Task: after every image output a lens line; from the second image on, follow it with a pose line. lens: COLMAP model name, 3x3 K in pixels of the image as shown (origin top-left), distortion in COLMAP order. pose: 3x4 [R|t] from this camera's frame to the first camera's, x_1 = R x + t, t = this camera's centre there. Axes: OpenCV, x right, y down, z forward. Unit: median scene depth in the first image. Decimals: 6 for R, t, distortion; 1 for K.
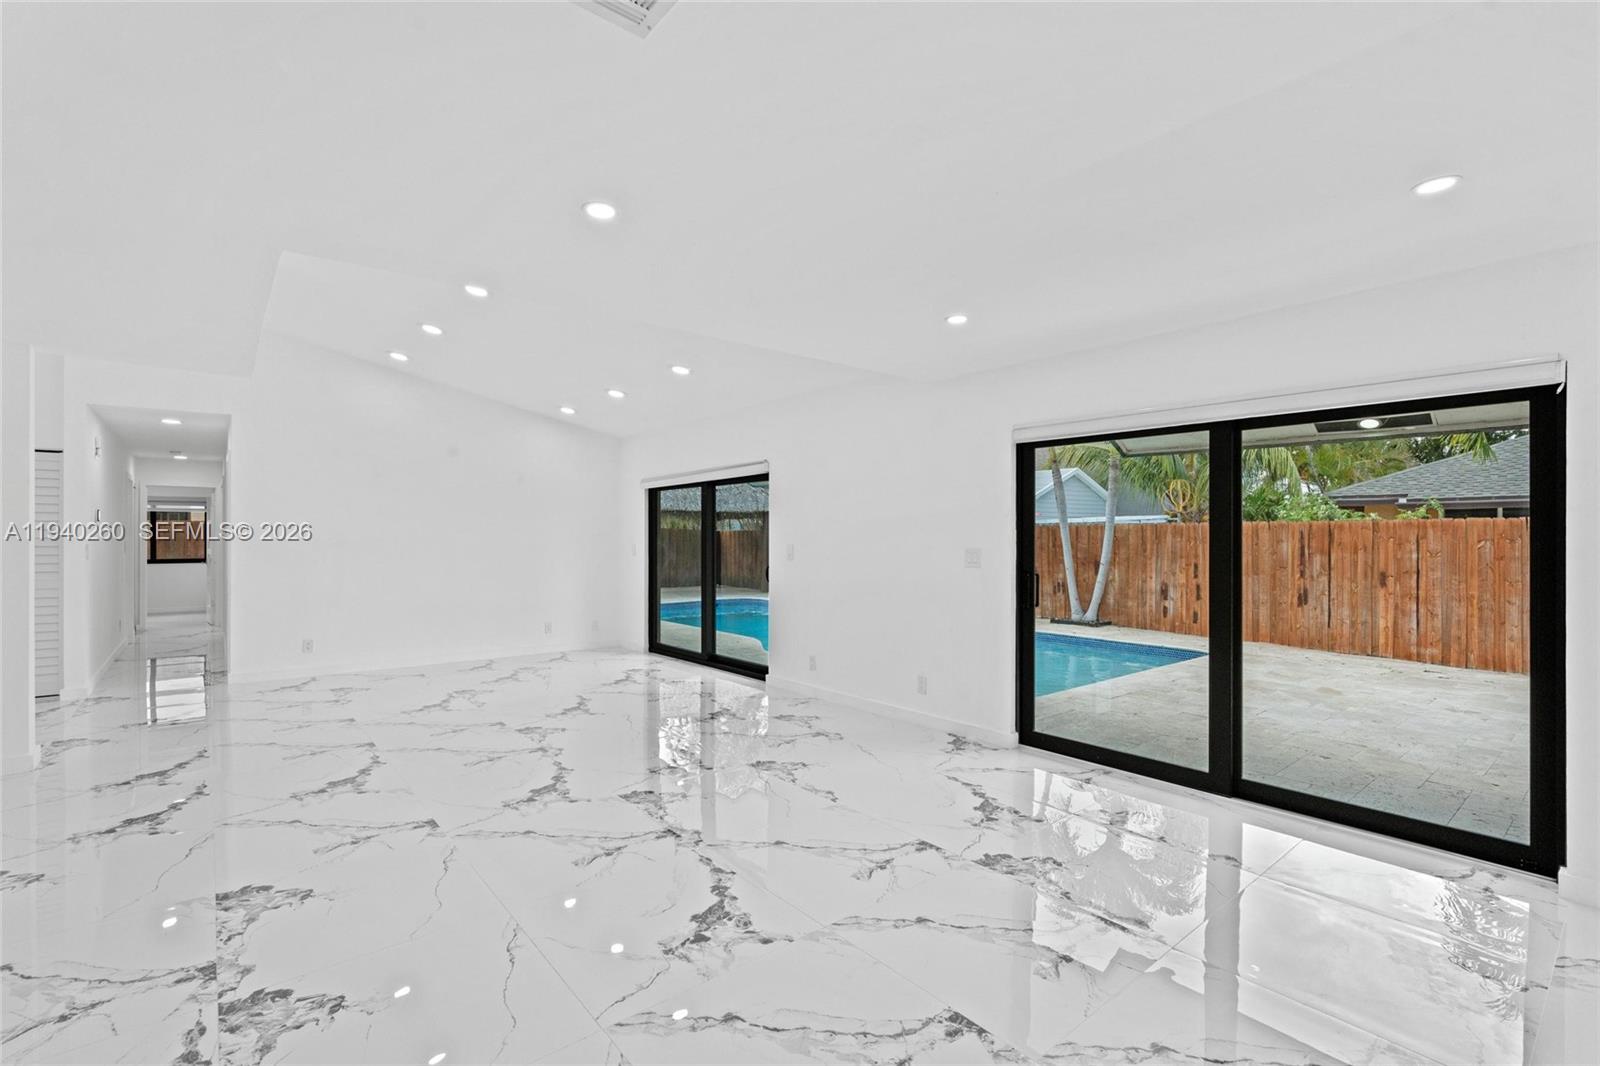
lens RADIAL K [[705.8, 0, 799.2], [0, 705.8, 536.9], [0, 0, 1]] dist [-0.001160, -0.000606]
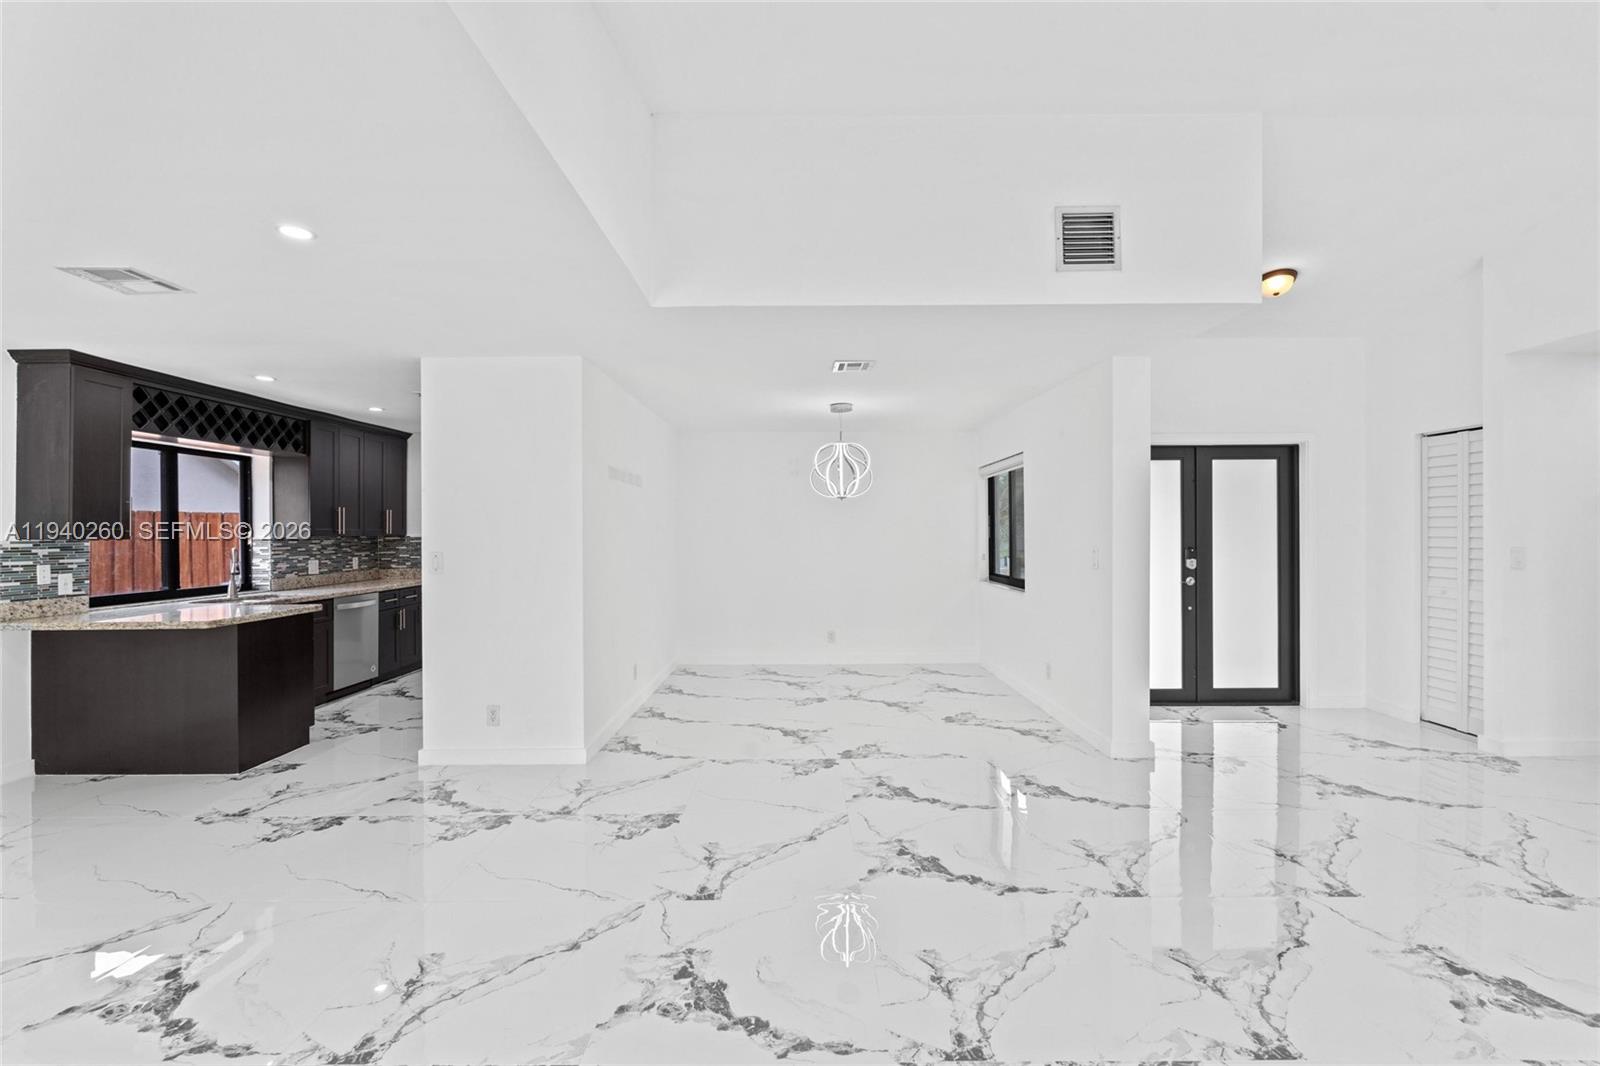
lens RADIAL K [[705.8, 0, 799.2], [0, 705.8, 532.2], [0, 0, 1]] dist [-0.001160, -0.000606]
pose [[-0.643929, 0.004987, -0.765069, 0.030031], [0.006478, 0.999978, 0.001066, -0.015300], [0.765058, -0.004270, -0.643947, 1.969947]]
